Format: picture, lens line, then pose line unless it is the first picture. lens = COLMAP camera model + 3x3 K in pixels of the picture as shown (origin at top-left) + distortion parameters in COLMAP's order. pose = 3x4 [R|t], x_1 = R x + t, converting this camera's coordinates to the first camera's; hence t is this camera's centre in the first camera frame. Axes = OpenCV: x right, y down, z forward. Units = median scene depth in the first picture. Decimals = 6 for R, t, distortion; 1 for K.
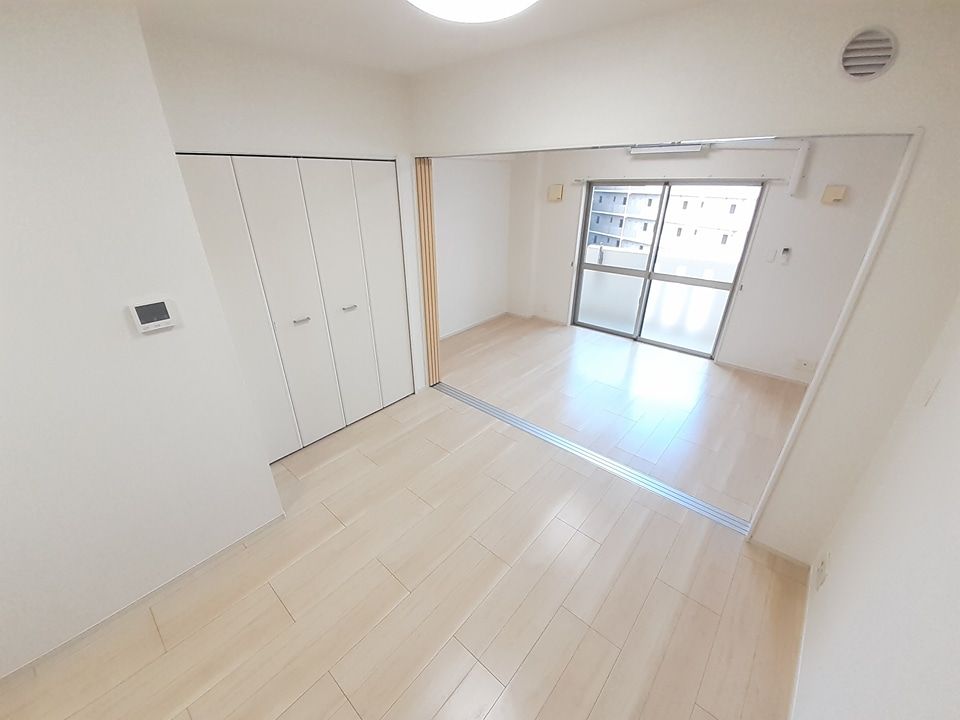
lens RADIAL K [[382.9, 0, 478.1], [0, 382.9, 355.0], [0, 0, 1]] dist [0.022235, -0.000969]
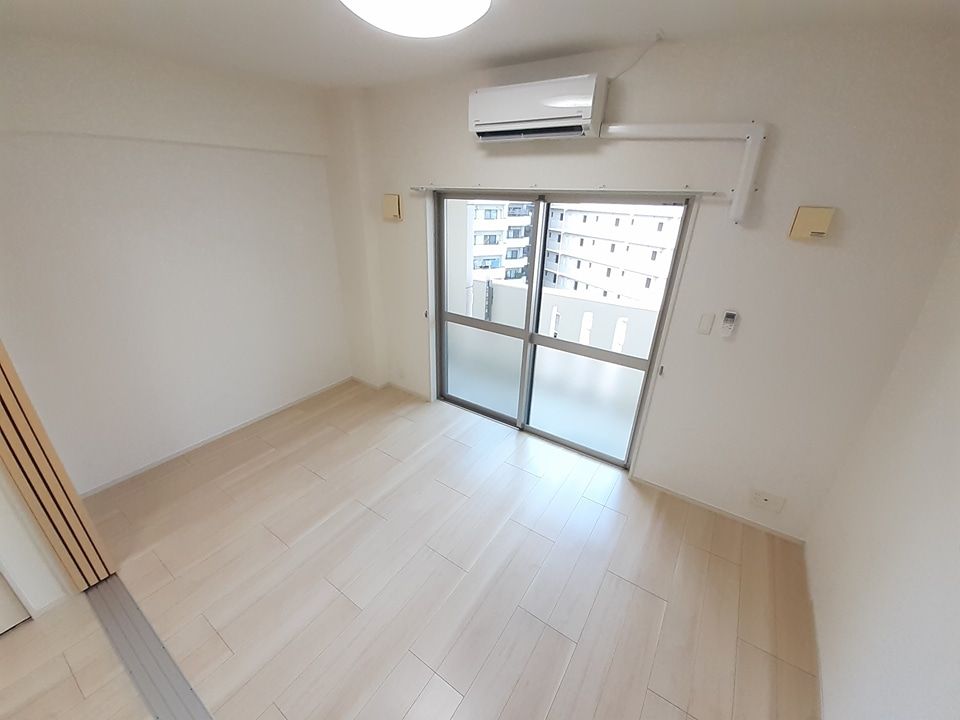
lens RADIAL K [[382.9, 0, 471.6], [0, 382.9, 358.6], [0, 0, 1]] dist [0.022235, -0.000969]
pose [[0.993226, -0.025869, 0.113285, 0.279953], [0.028326, 0.999396, -0.020139, -0.166848], [-0.112696, 0.023211, 0.993358, 0.384565]]
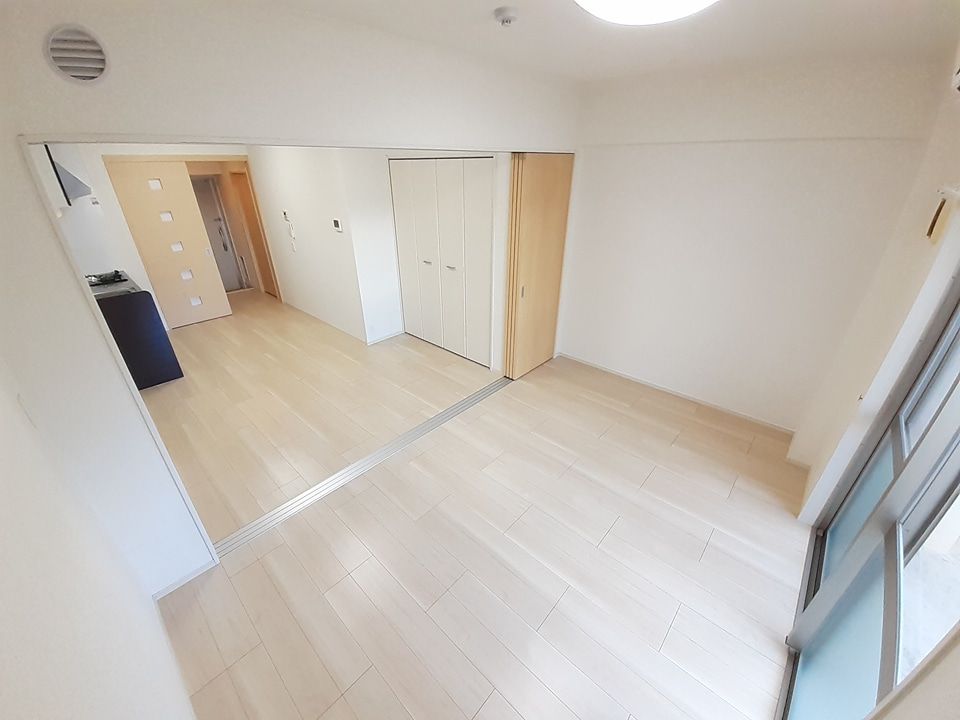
lens RADIAL K [[382.9, 0, 478.4], [0, 382.9, 360.1], [0, 0, 1]] dist [0.022235, -0.000969]
pose [[-0.020539, 0.458579, -0.888416, 0.671631], [-0.417949, 0.803296, 0.424304, -0.313246], [0.908238, 0.380028, 0.175164, 0.637185]]
